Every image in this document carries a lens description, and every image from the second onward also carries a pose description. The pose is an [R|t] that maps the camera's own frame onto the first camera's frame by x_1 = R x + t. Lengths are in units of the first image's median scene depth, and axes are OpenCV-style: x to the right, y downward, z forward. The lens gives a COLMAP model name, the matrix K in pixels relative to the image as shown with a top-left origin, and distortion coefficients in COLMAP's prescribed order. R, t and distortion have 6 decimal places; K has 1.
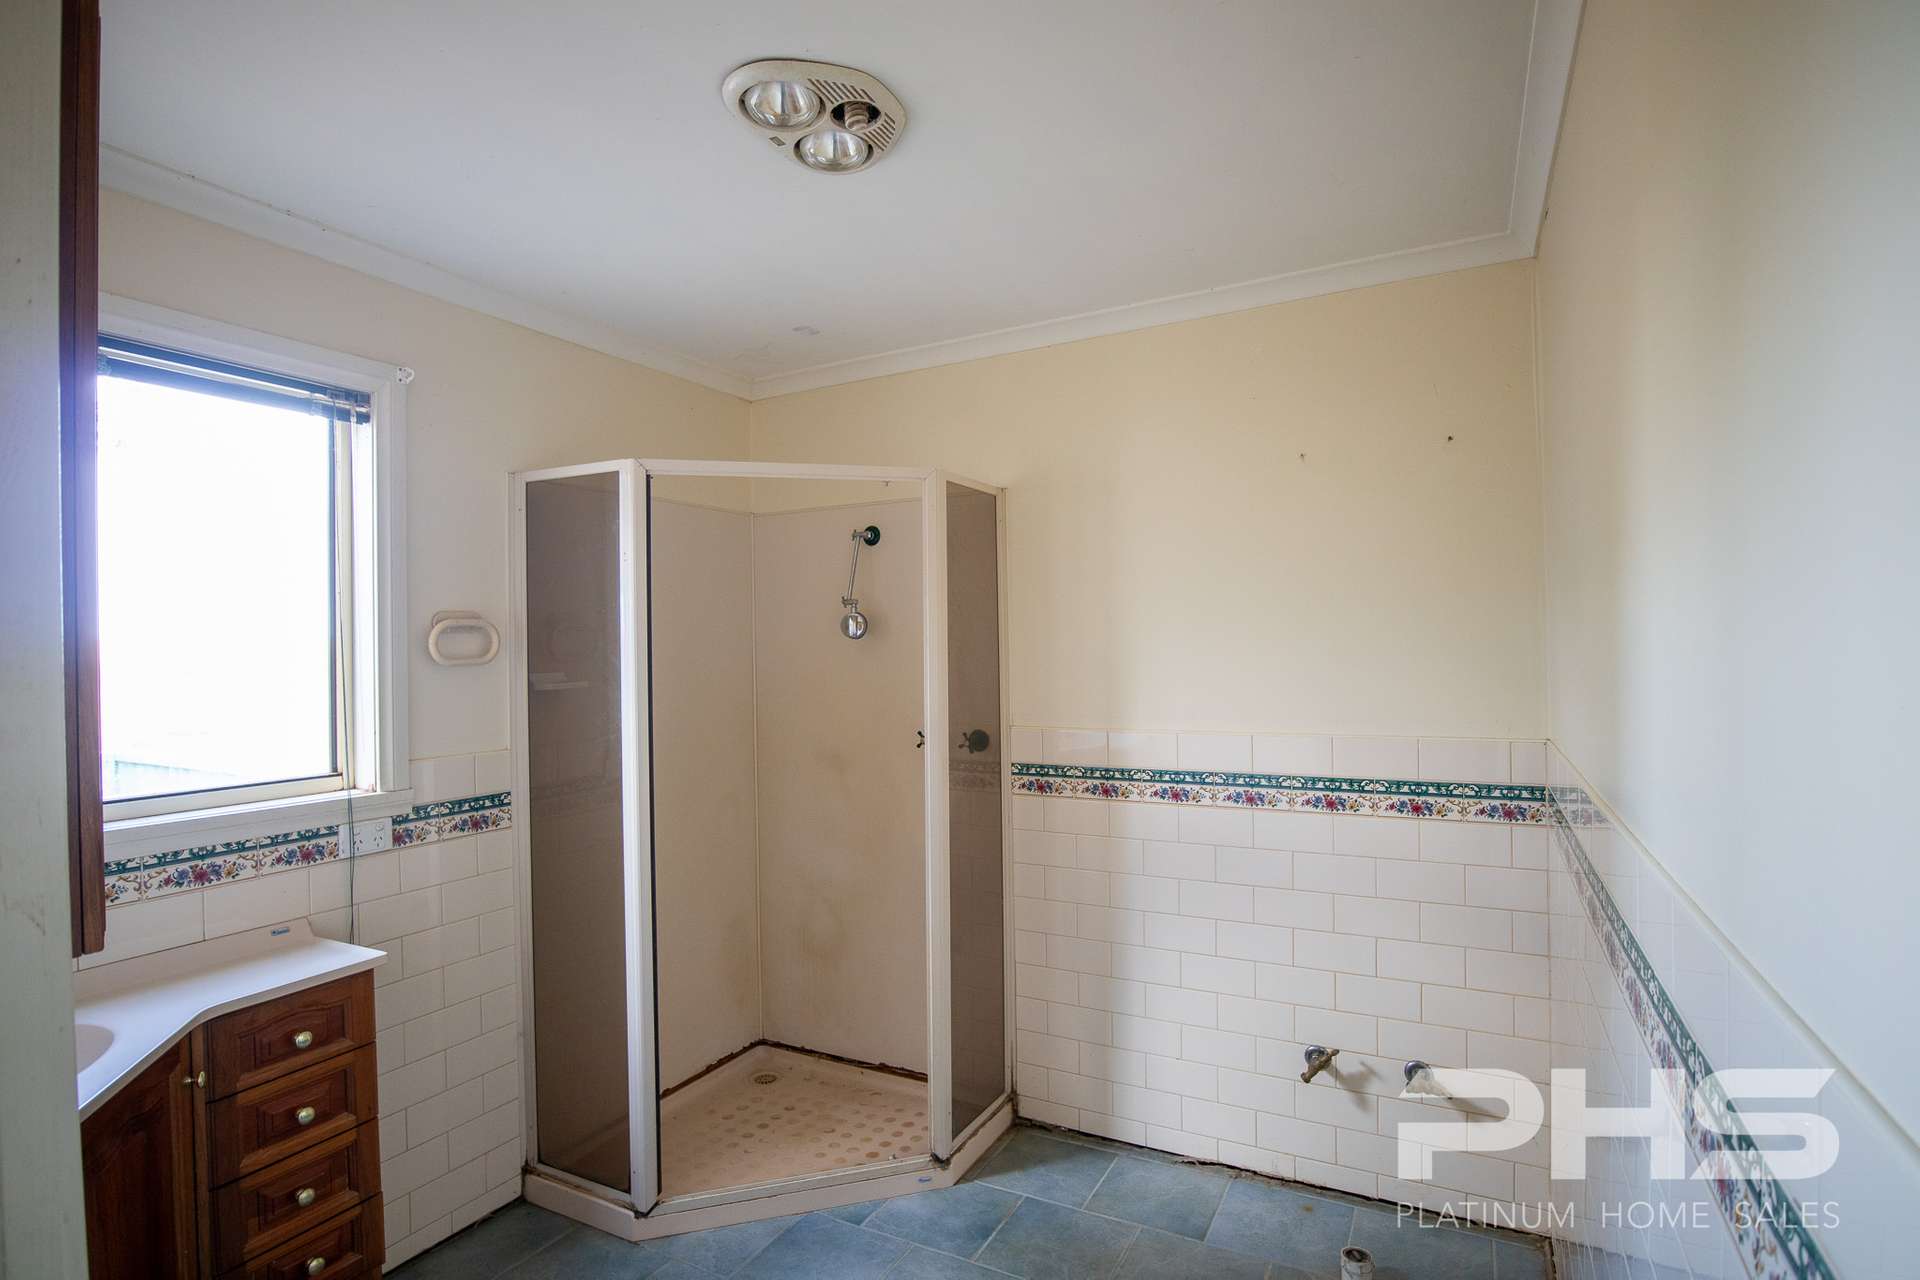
lens RADIAL K [[966.3, 0, 961.0], [0, 966.3, 642.5], [0, 0, 1]] dist [-0.038558, 0.010363]
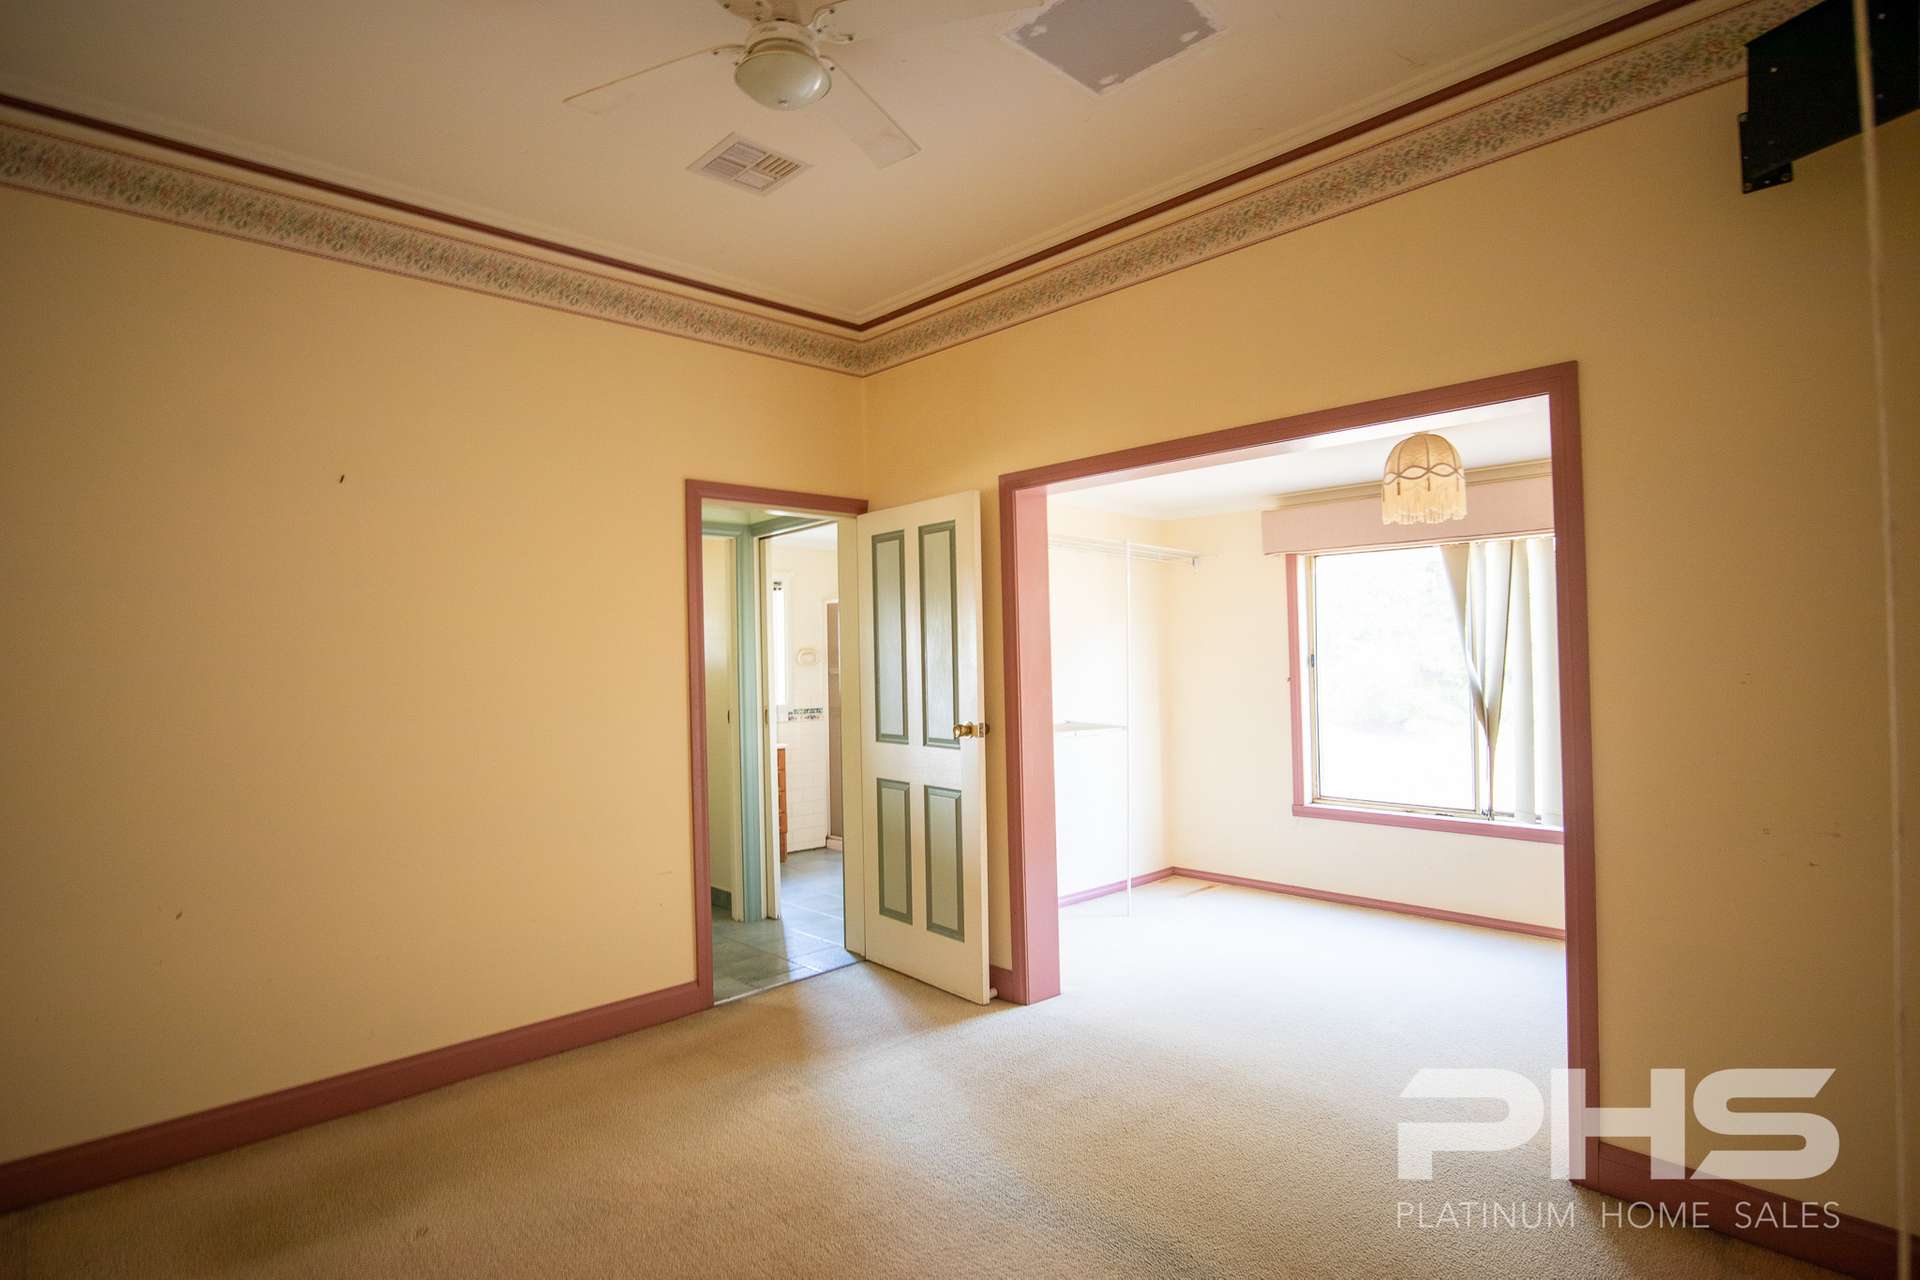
lens RADIAL K [[966.3, 0, 963.8], [0, 966.3, 646.3], [0, 0, 1]] dist [-0.038558, 0.010363]
pose [[0.950314, -0.009206, -0.311157, 0.888677], [0.007121, 0.999944, -0.007836, -0.009263], [0.311212, 0.005231, 0.950326, -1.728078]]
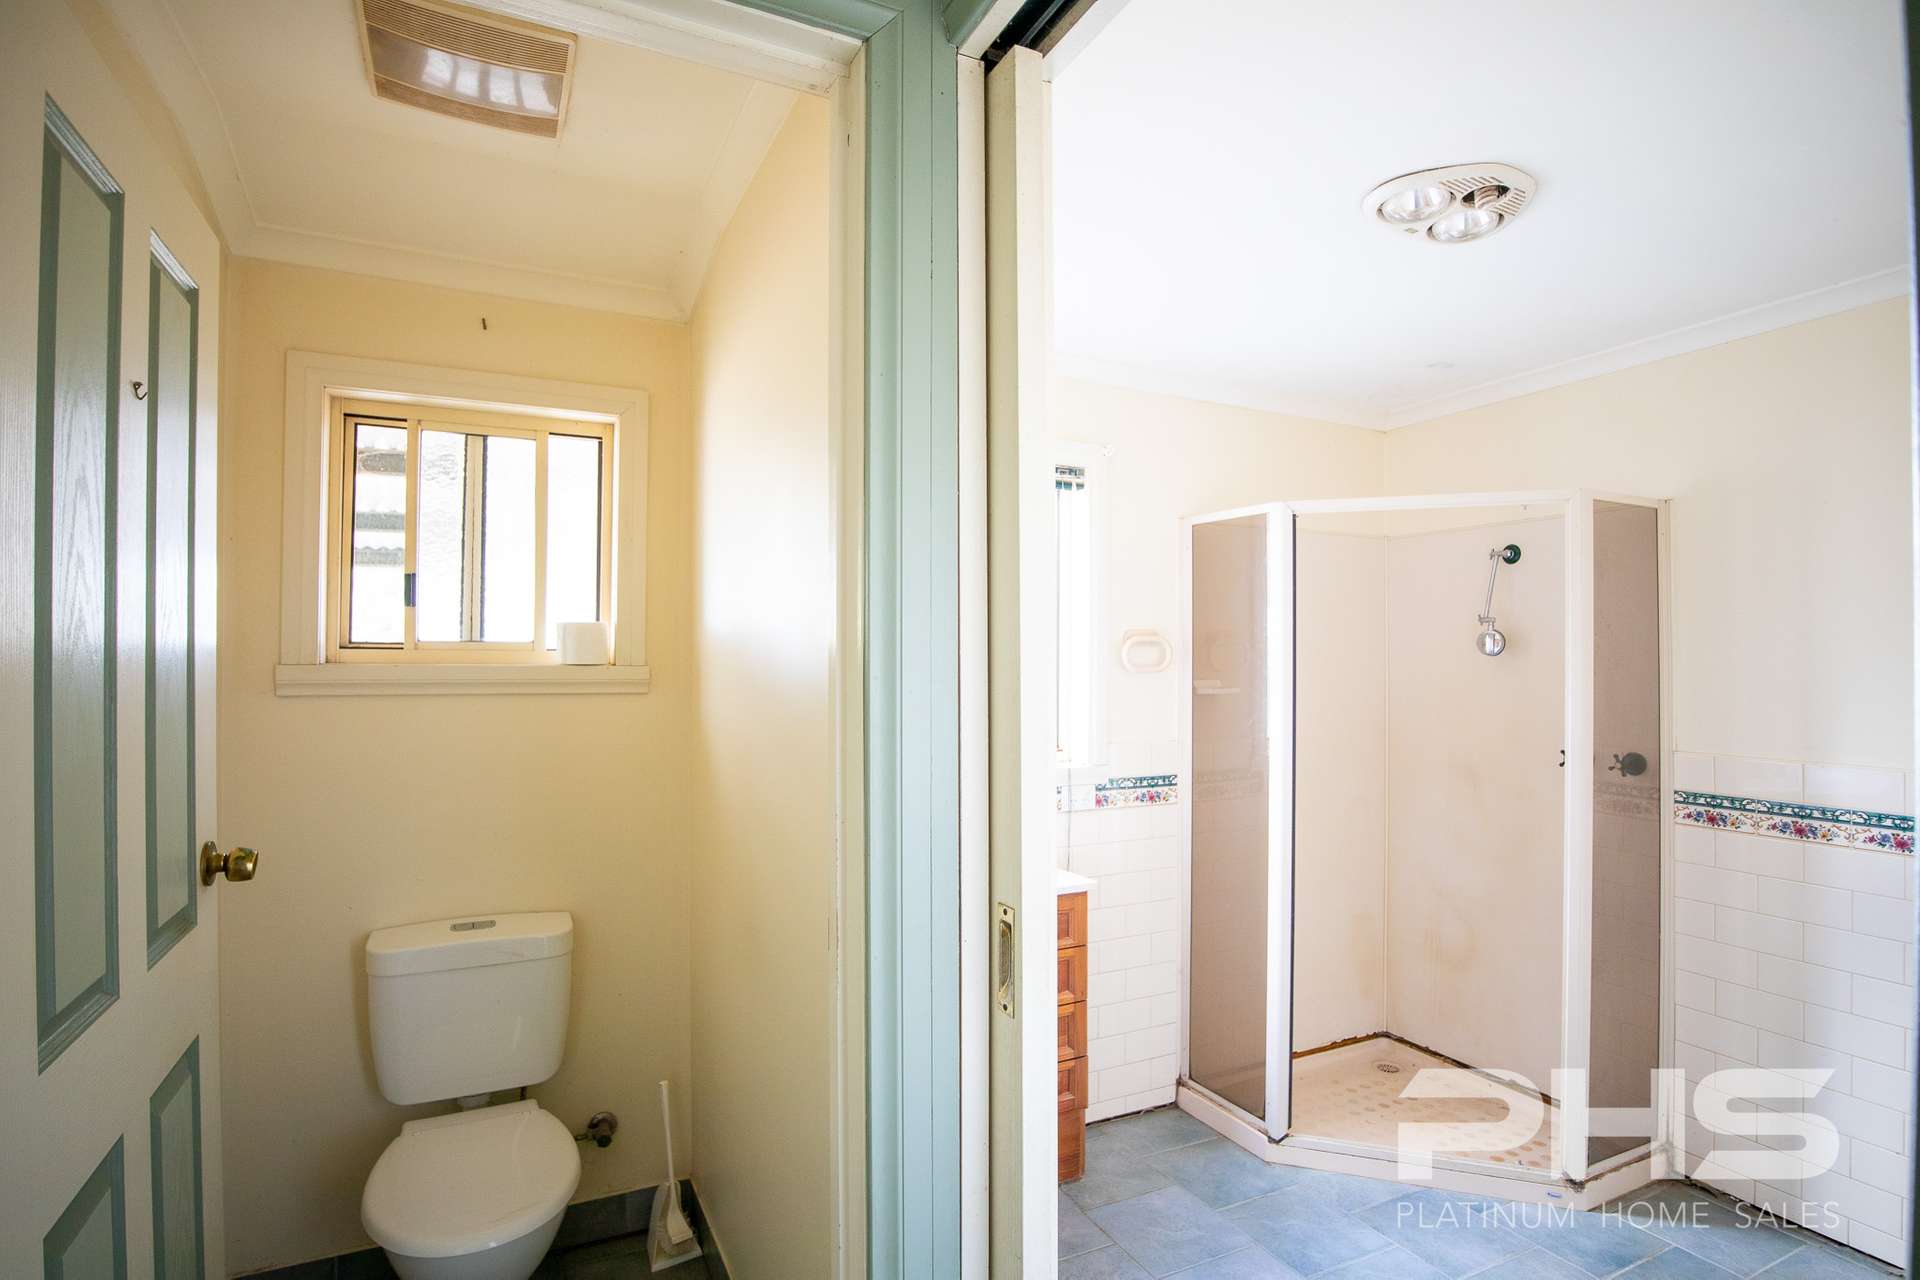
lens RADIAL K [[966.3, 0, 957.4], [0, 966.3, 648.2], [0, 0, 1]] dist [-0.038558, 0.010363]
pose [[0.807622, 0.011464, -0.589589, 0.035726], [-0.014408, 0.999896, -0.000295, -0.003959], [0.589525, 0.008733, 0.807703, -0.181848]]
